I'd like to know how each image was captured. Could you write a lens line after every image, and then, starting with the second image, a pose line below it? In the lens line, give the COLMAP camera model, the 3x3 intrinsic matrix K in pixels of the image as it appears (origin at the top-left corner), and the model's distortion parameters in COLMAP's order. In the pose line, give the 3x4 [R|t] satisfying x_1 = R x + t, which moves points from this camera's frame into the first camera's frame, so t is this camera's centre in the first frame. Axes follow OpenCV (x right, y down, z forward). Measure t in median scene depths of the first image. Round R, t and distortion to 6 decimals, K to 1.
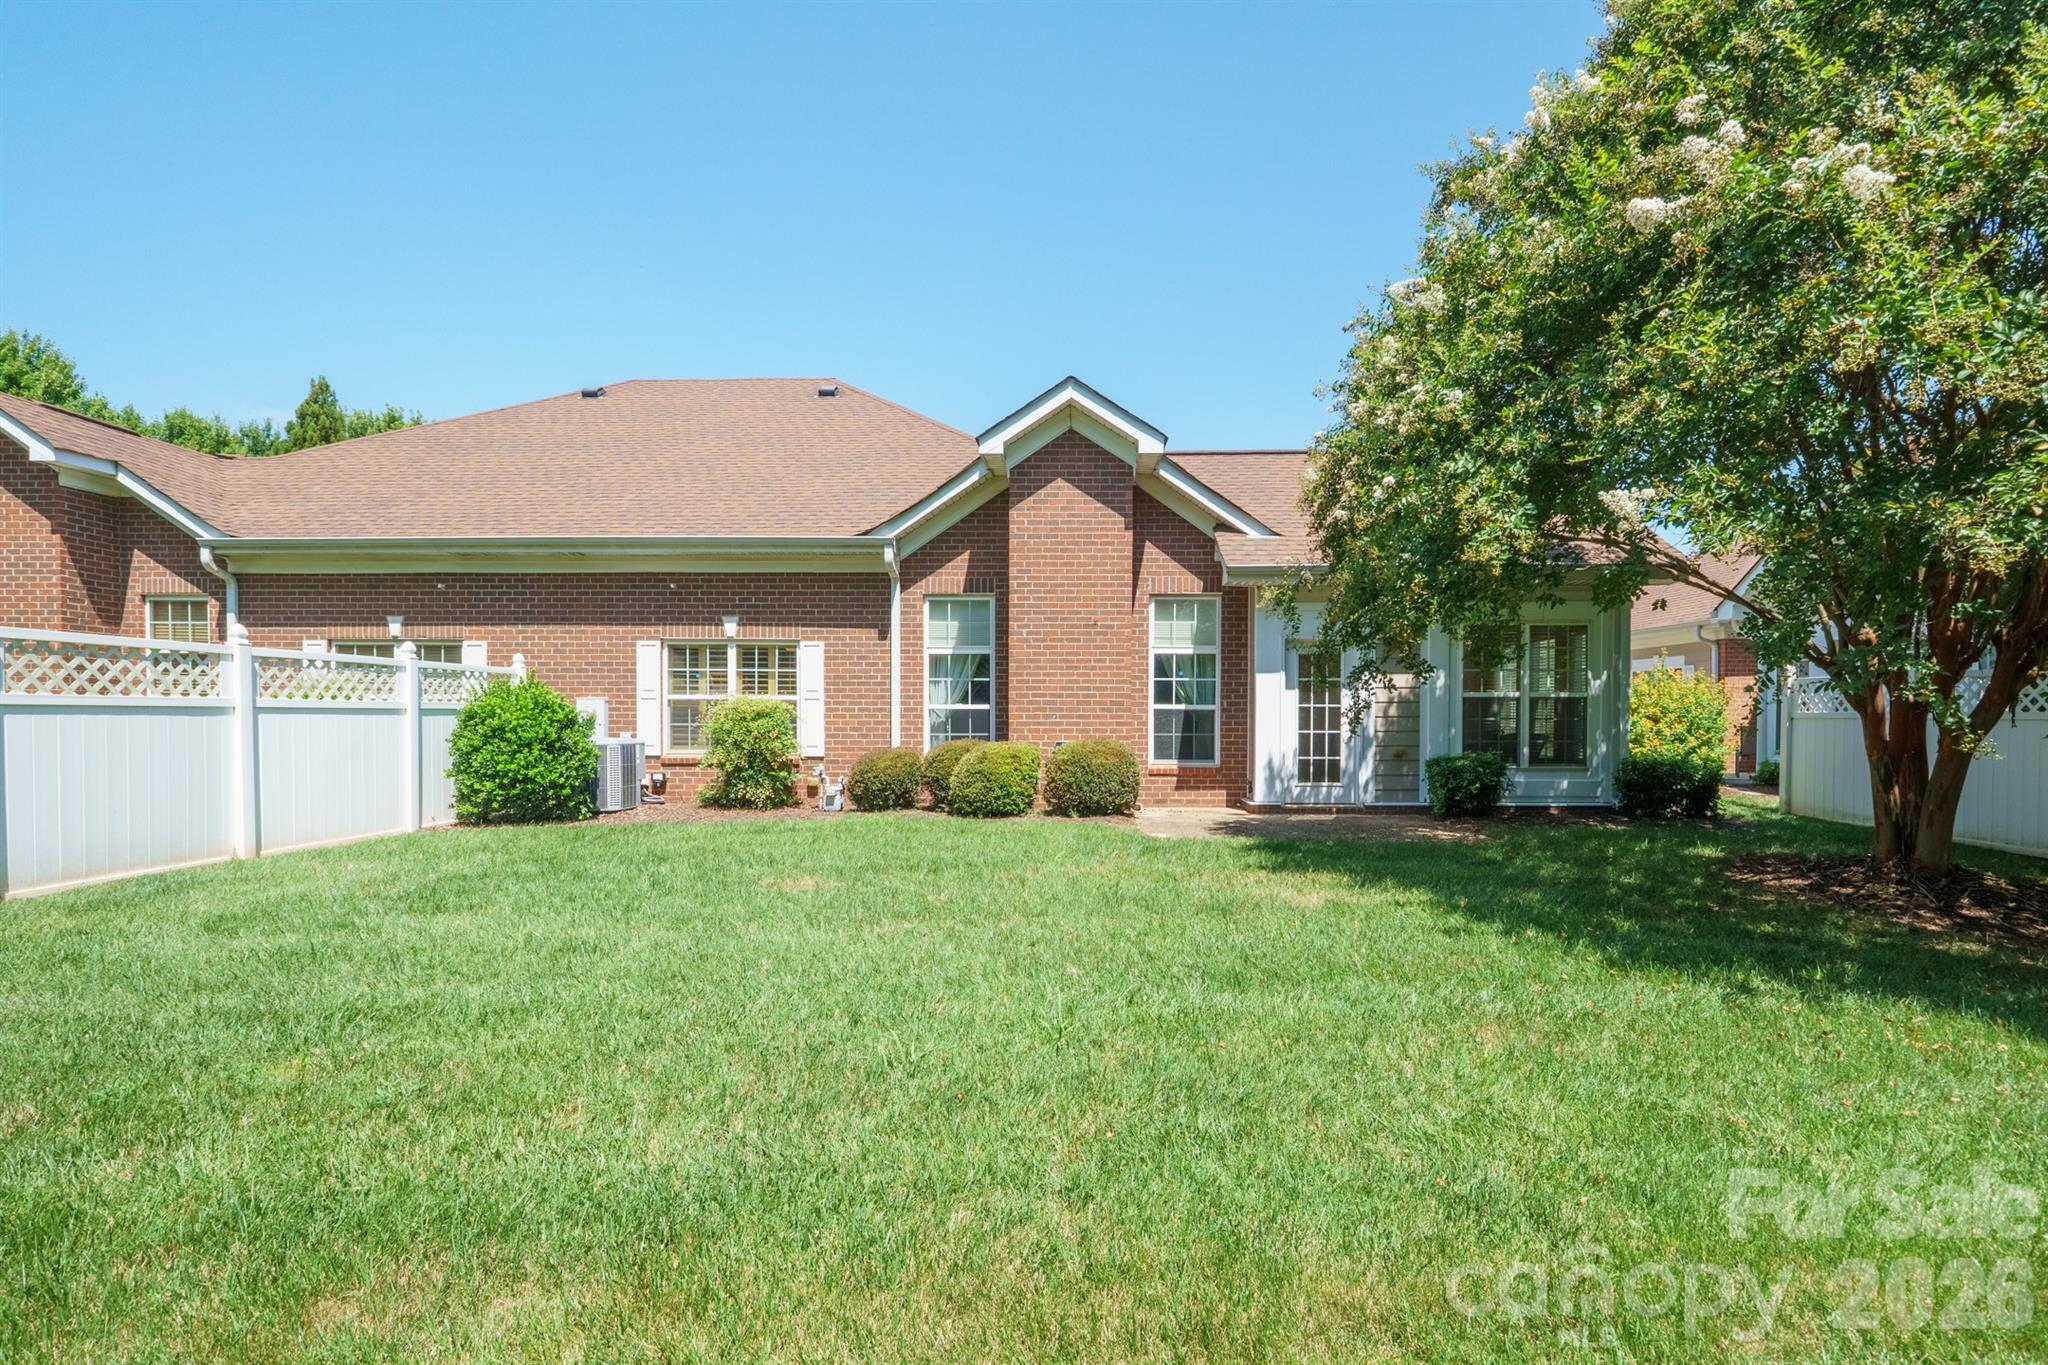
lens RADIAL K [[974.6, 0, 1028.2], [0, 974.6, 733.5], [0, 0, 1]] dist [0.002309, -0.000003]
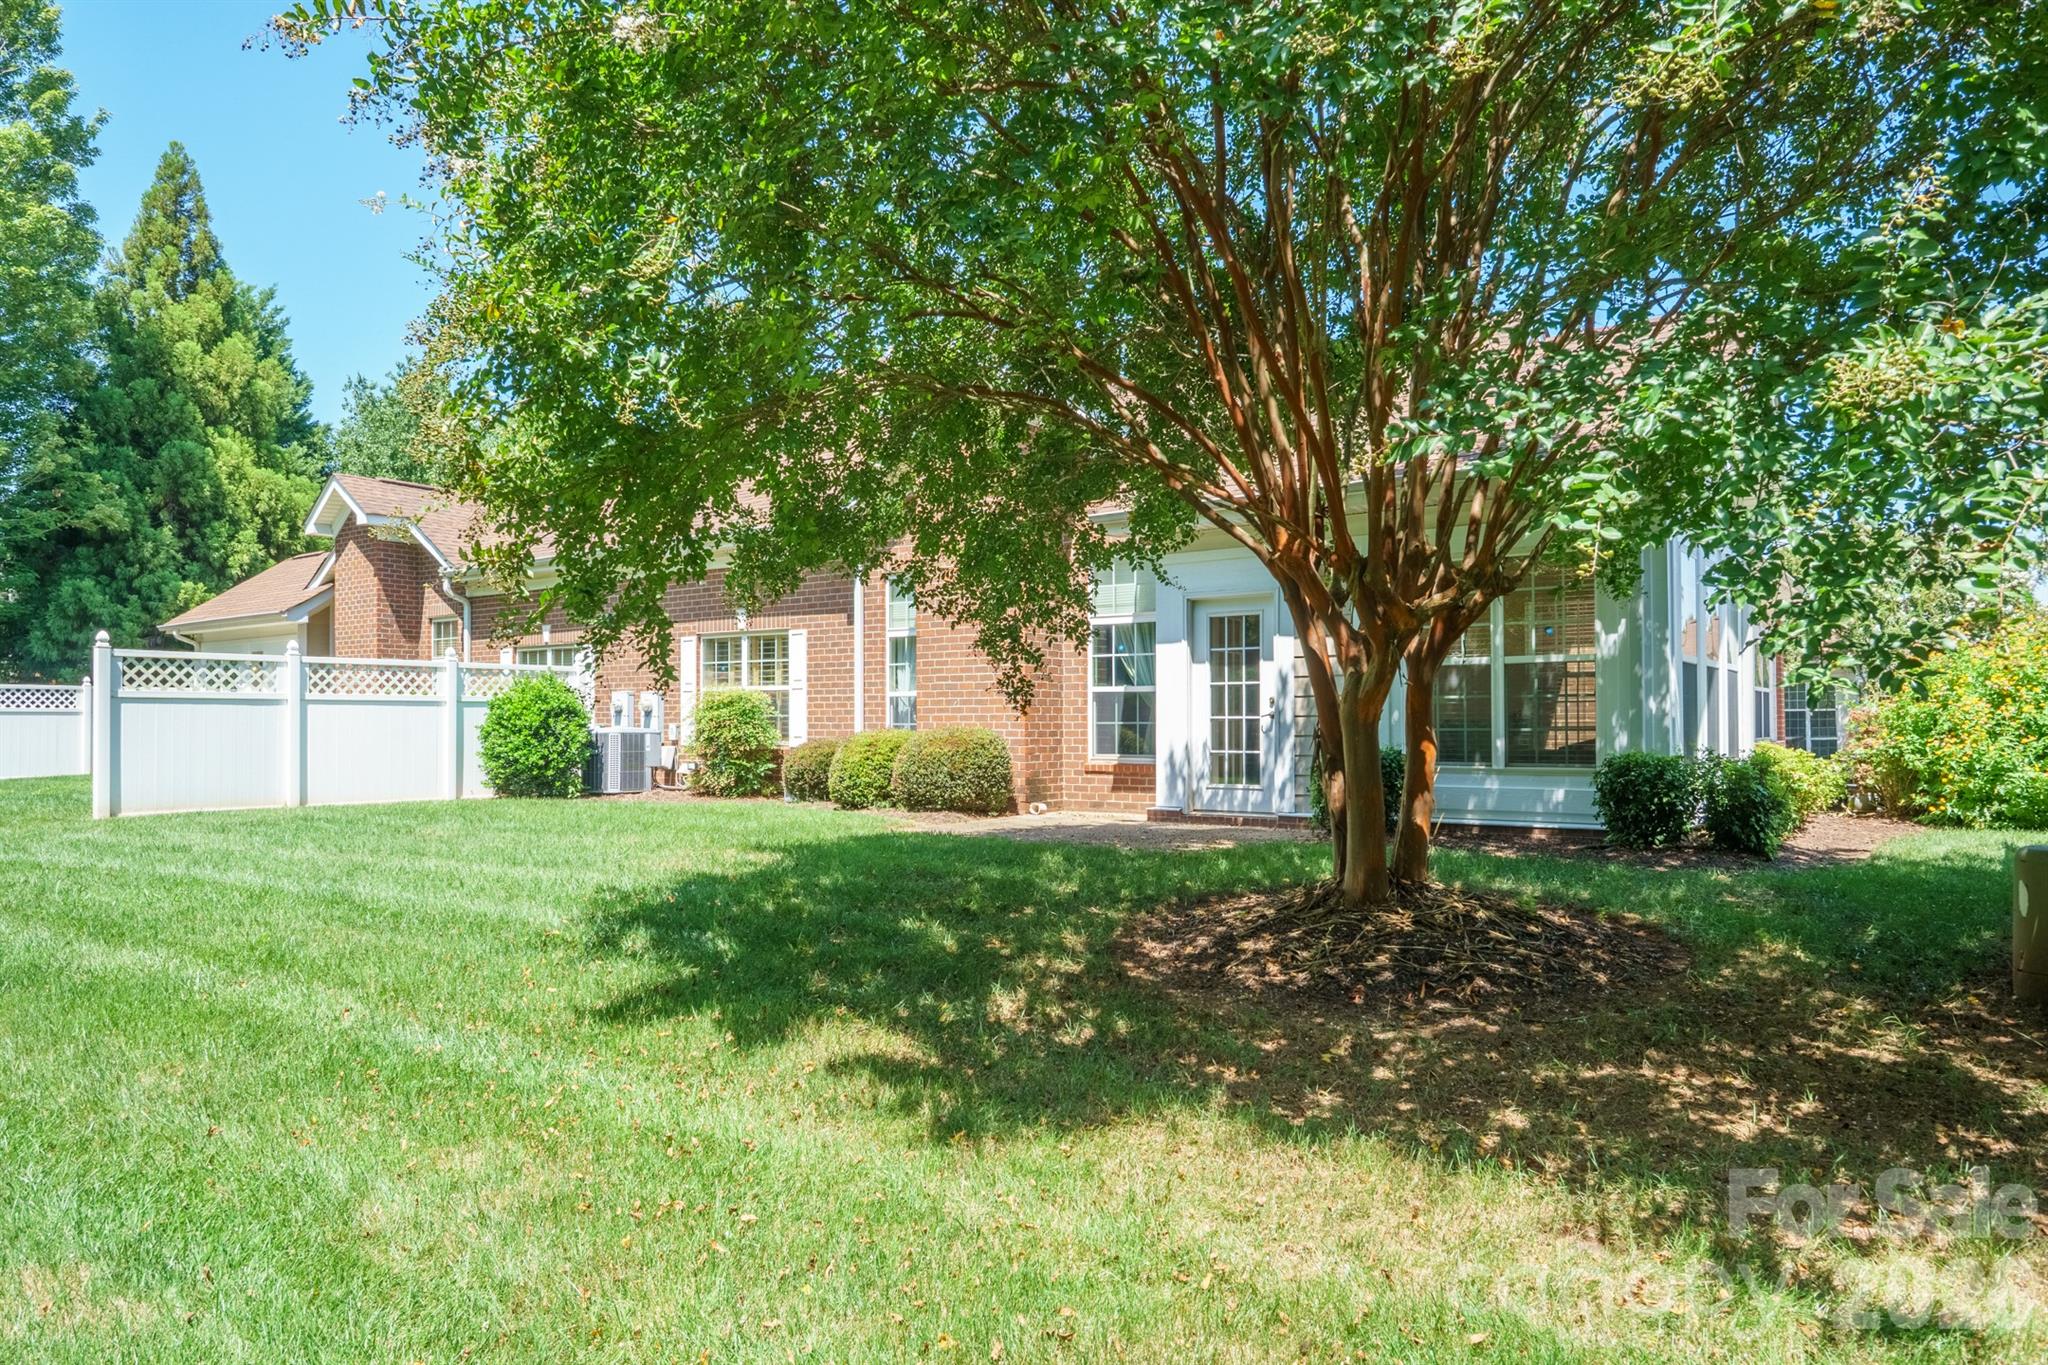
lens RADIAL K [[1283.6, 0, 935.7], [0, 1283.6, 690.2], [0, 0, 1]] dist [0.001199, 0.000249]
pose [[0.801673, -0.019034, -0.597460, 0.709075], [-0.007262, 0.999109, -0.041573, 0.020322], [0.597719, 0.037667, 0.800821, 0.054549]]
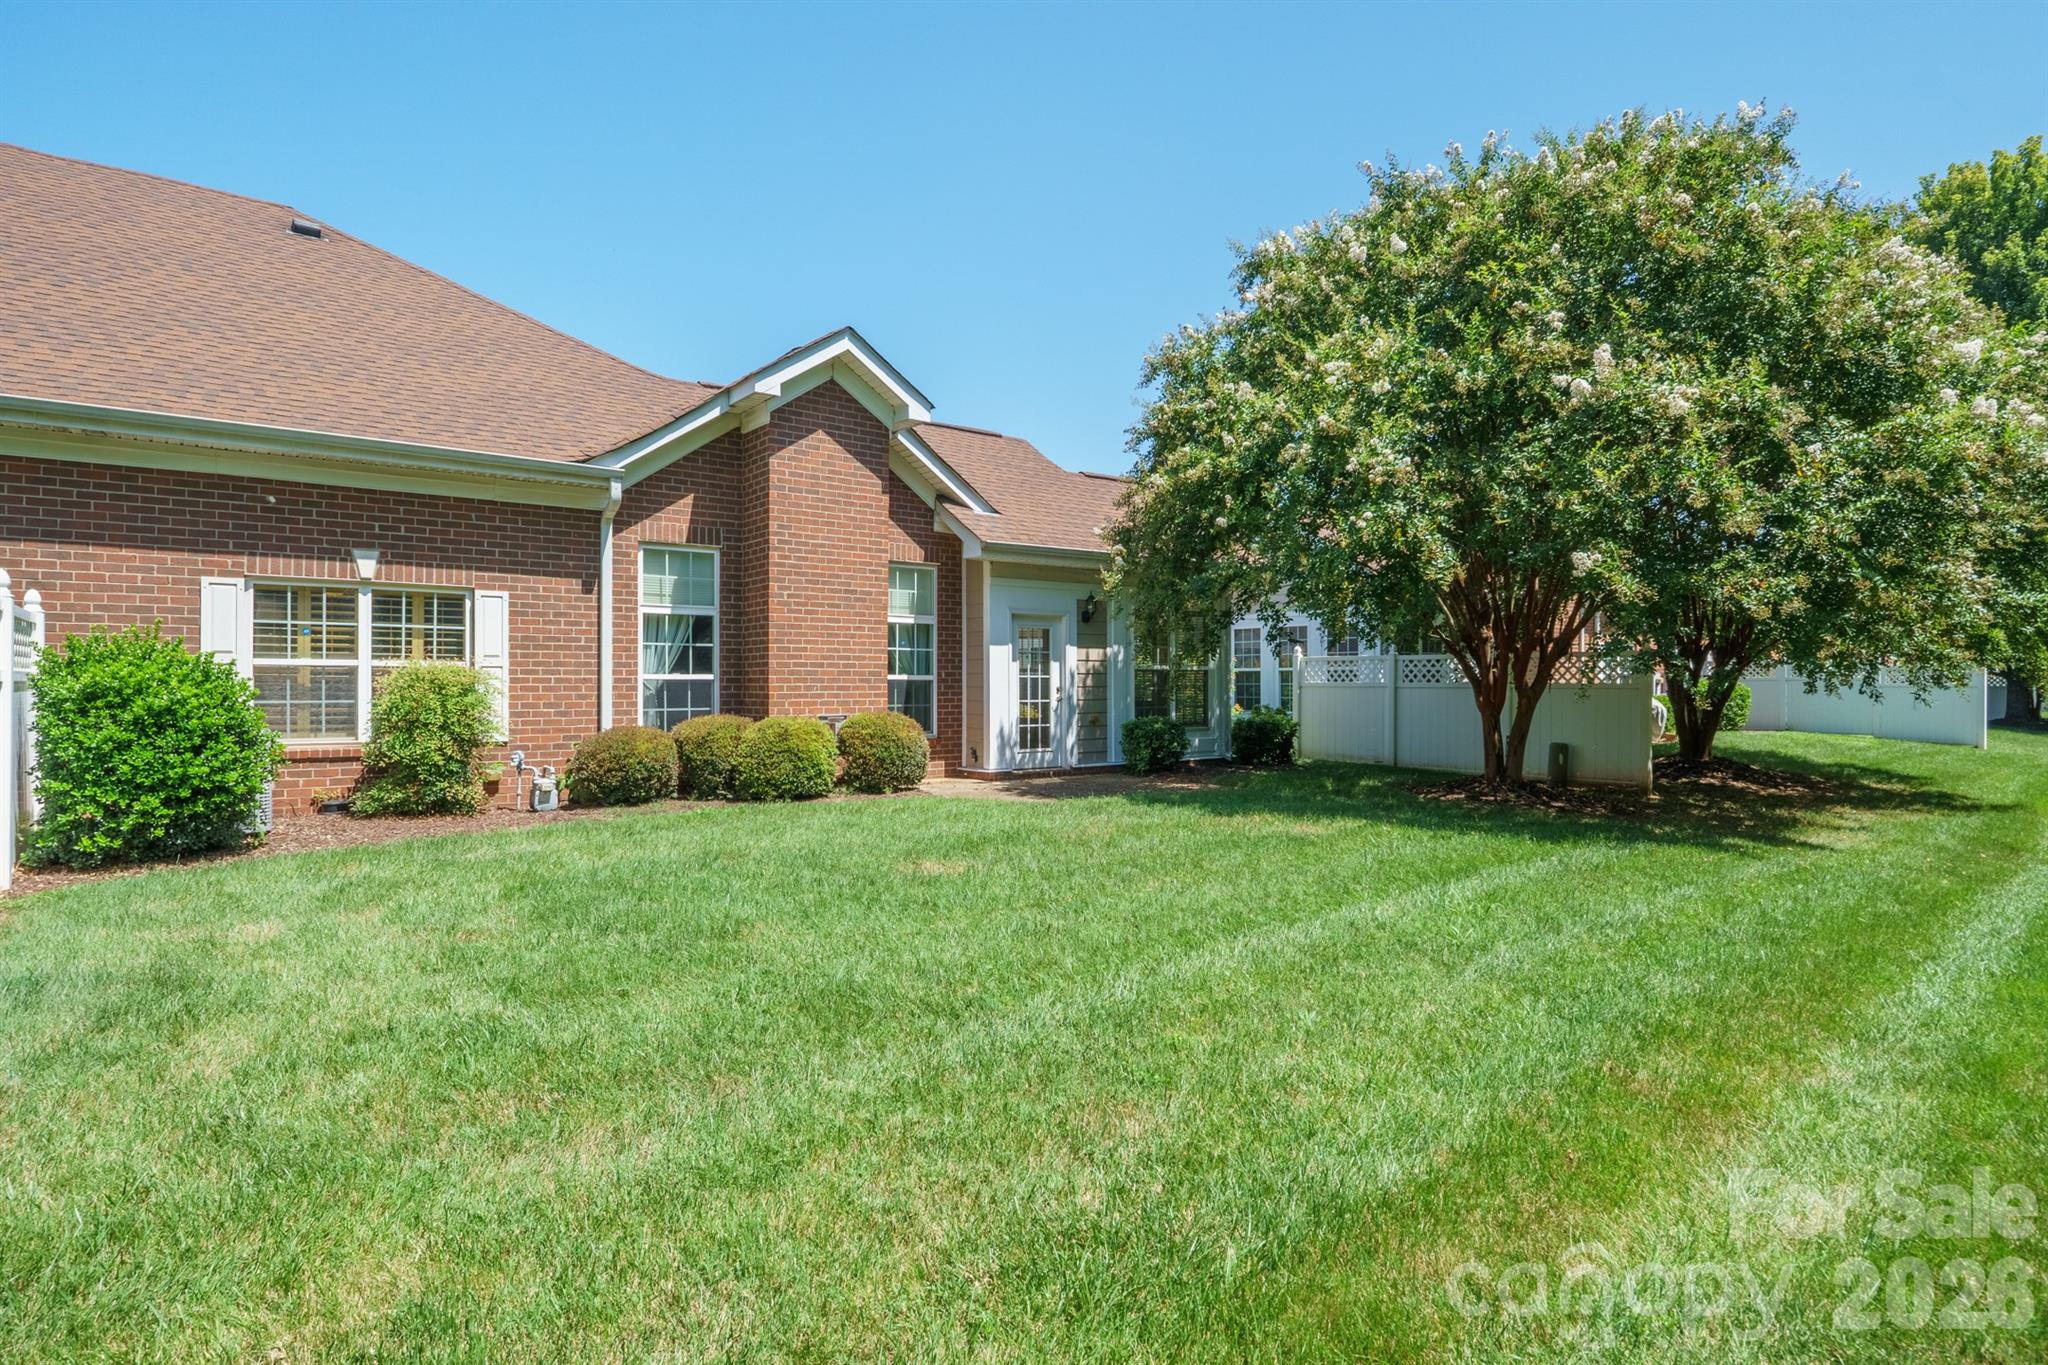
lens RADIAL K [[1143.4, 0, 1024.0], [0, 1143.4, 682.5], [0, 0, 1]] dist [0.000339, -0.000074]
pose [[0.757932, -0.001911, 0.652331, -0.525875], [0.013545, 0.999826, -0.012808, -0.006202], [-0.652193, 0.018544, 0.757826, 0.057034]]
